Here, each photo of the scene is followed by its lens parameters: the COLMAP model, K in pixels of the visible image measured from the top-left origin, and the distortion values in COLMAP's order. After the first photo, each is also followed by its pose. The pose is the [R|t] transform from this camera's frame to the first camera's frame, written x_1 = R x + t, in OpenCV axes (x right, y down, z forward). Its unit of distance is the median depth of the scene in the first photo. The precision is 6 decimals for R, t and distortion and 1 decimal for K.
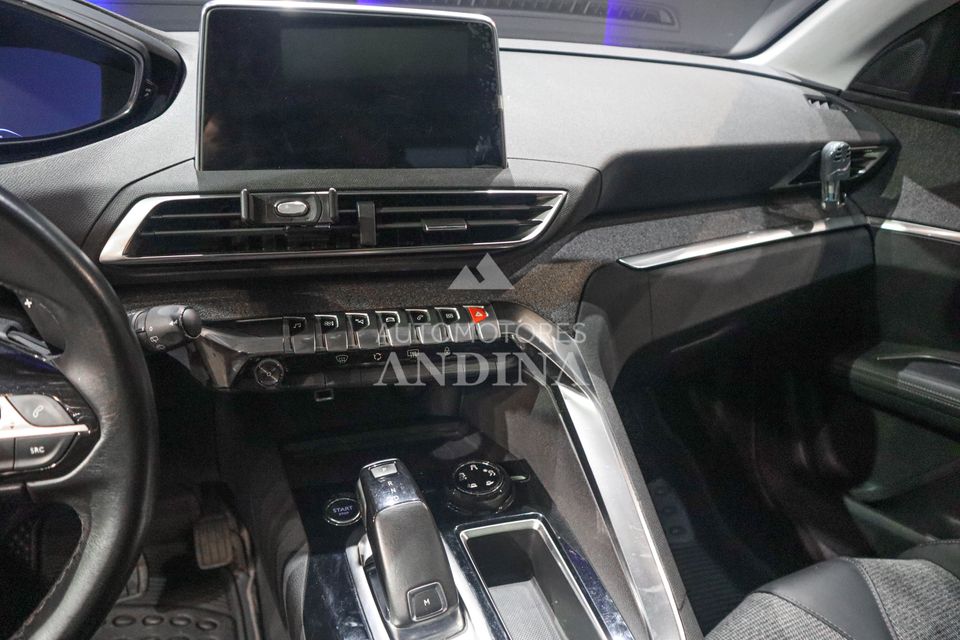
lens RADIAL K [[672.2, 0, 485.4], [0, 672.2, 325.6], [0, 0, 1]] dist [-0.075199, 0.018574]
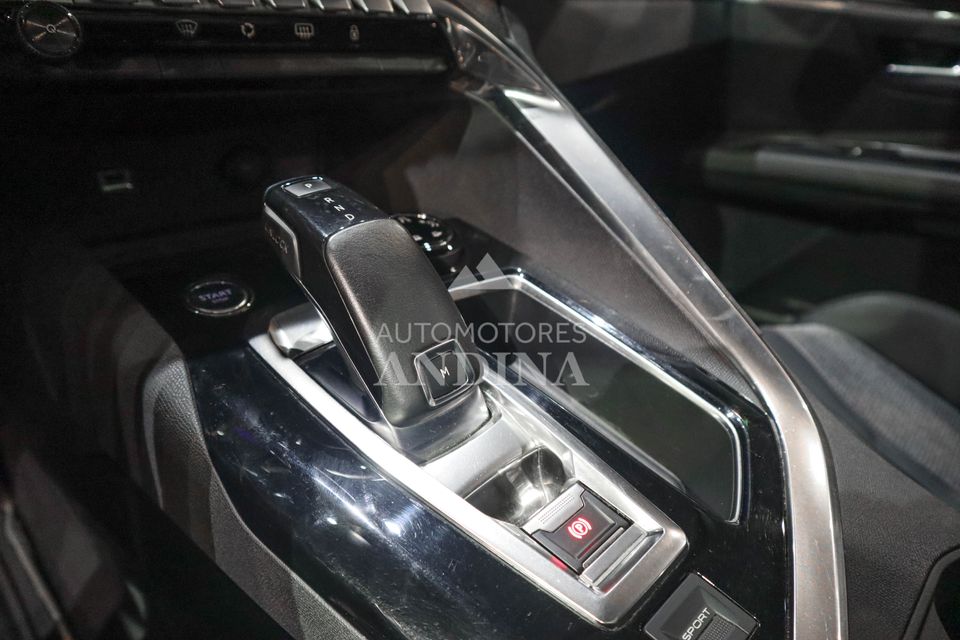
lens RADIAL K [[672.2, 0, 487.2], [0, 672.2, 320.2], [0, 0, 1]] dist [-0.075199, 0.018574]
pose [[0.921896, -0.129718, 0.365077, -0.219881], [0.081891, 0.986237, 0.143635, 0.243233], [-0.378685, -0.102520, 0.919830, 0.377661]]
